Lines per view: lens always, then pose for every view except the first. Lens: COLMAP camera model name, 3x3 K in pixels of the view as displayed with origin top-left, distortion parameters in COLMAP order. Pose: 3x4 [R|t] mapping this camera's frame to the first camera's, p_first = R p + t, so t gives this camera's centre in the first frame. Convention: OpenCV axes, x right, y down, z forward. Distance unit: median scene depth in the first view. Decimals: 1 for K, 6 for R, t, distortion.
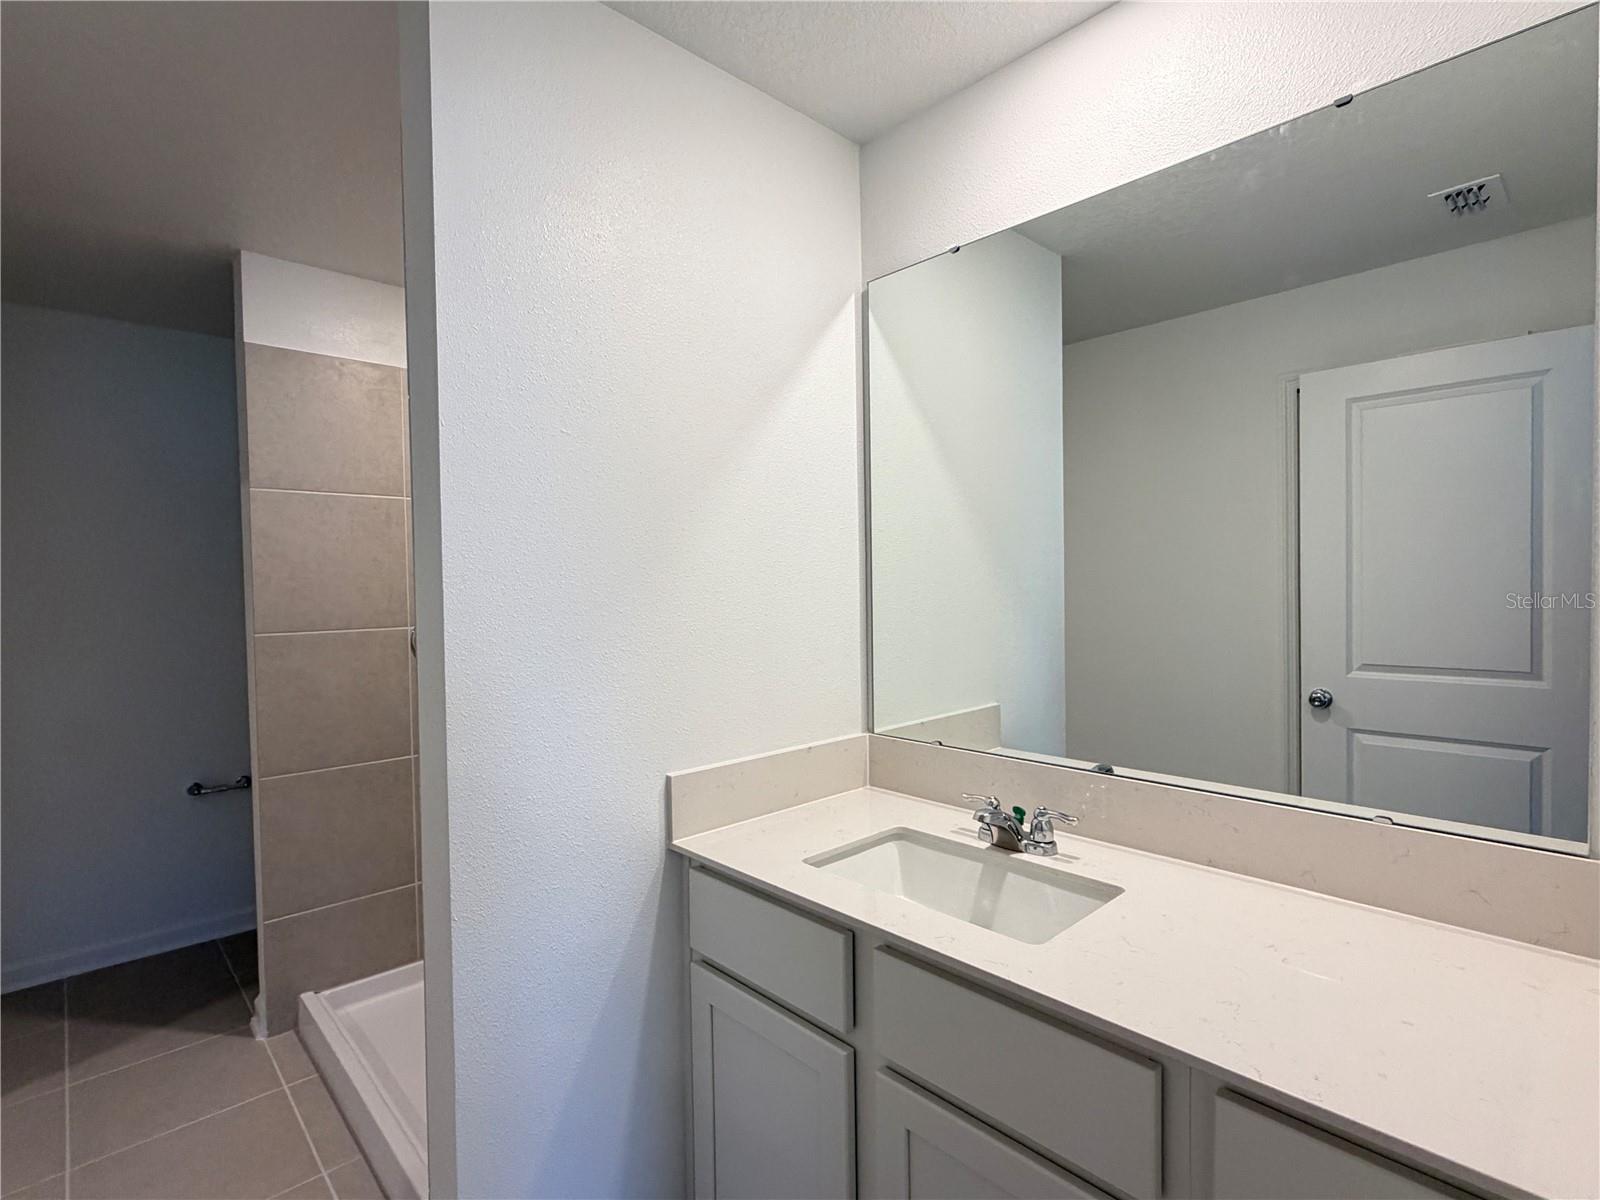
lens RADIAL K [[798.3, 0, 800.0], [0, 798.3, 600.0], [0, 0, 1]] dist [0.000178, 0.000014]
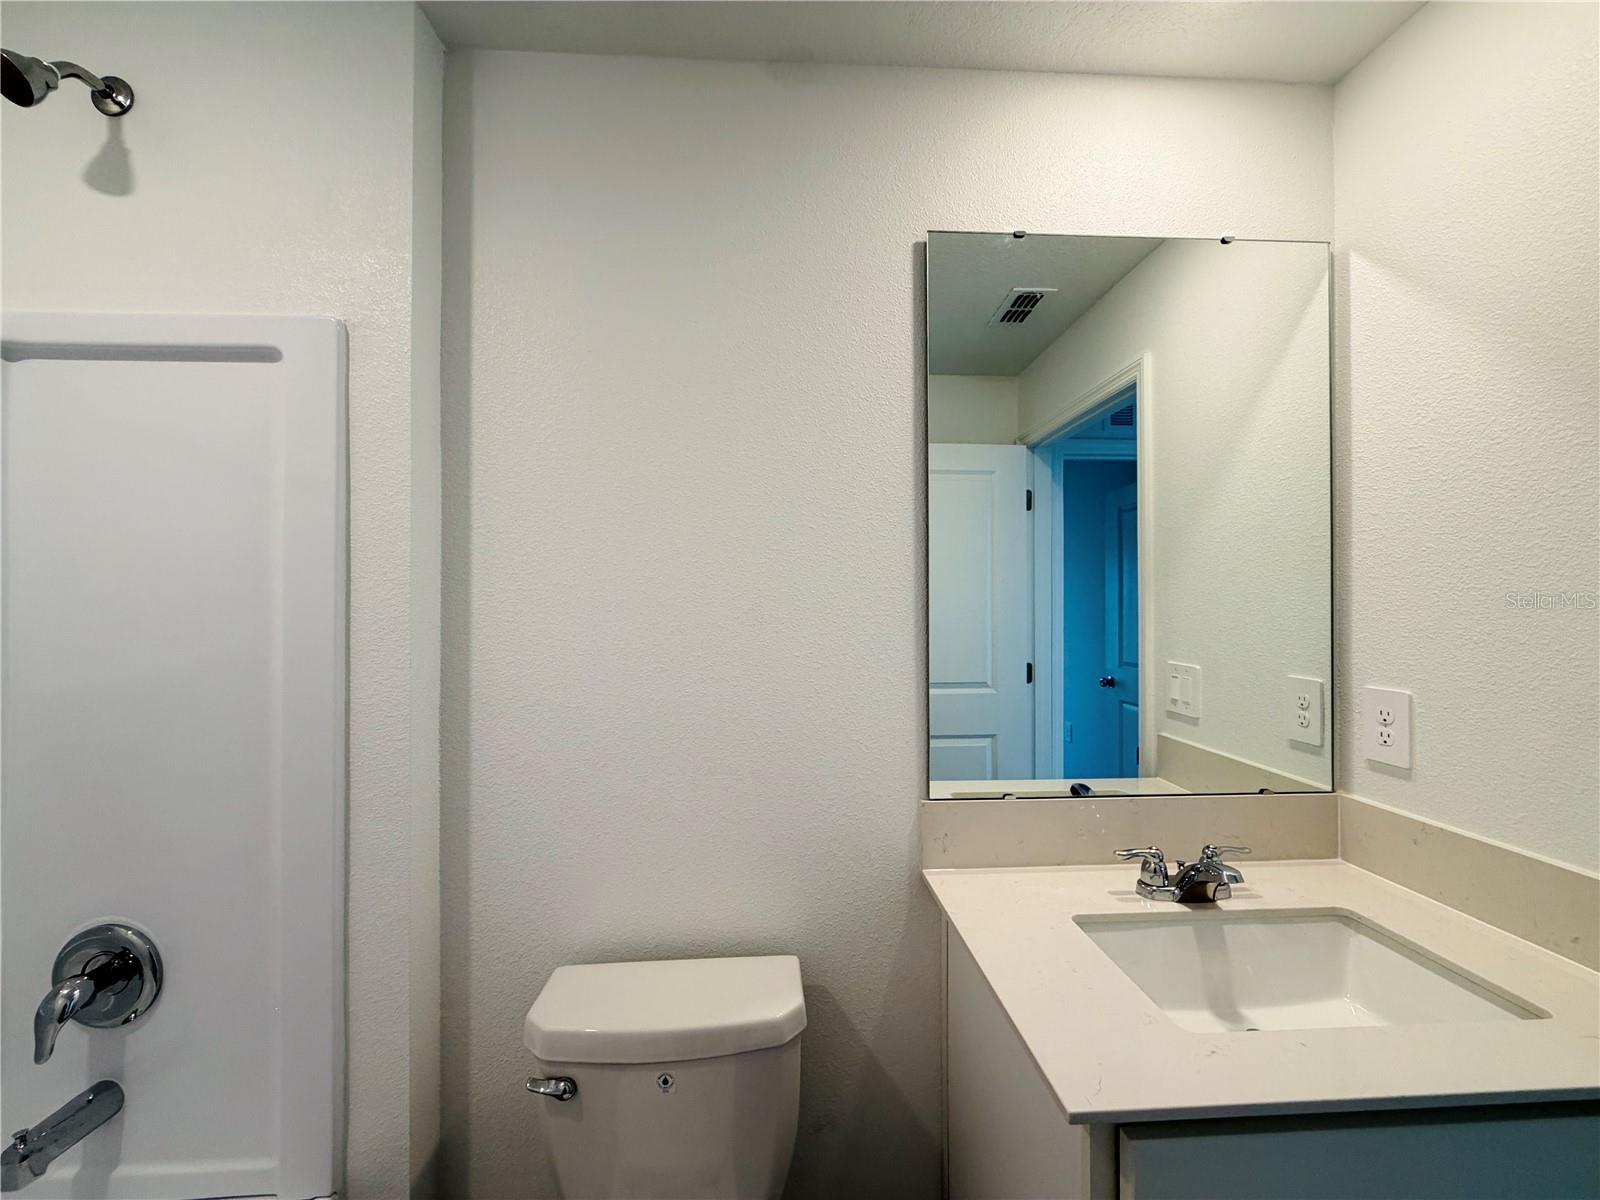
lens RADIAL K [[629.8, 0, 794.3], [0, 629.8, 598.8], [0, 0, 1]] dist [-0.000650, -0.000606]
pose [[0.632841, 0.018259, 0.774067, -0.597787], [0.011703, 0.999382, -0.033141, -0.015614], [-0.774194, 0.030032, 0.632236, 0.895819]]
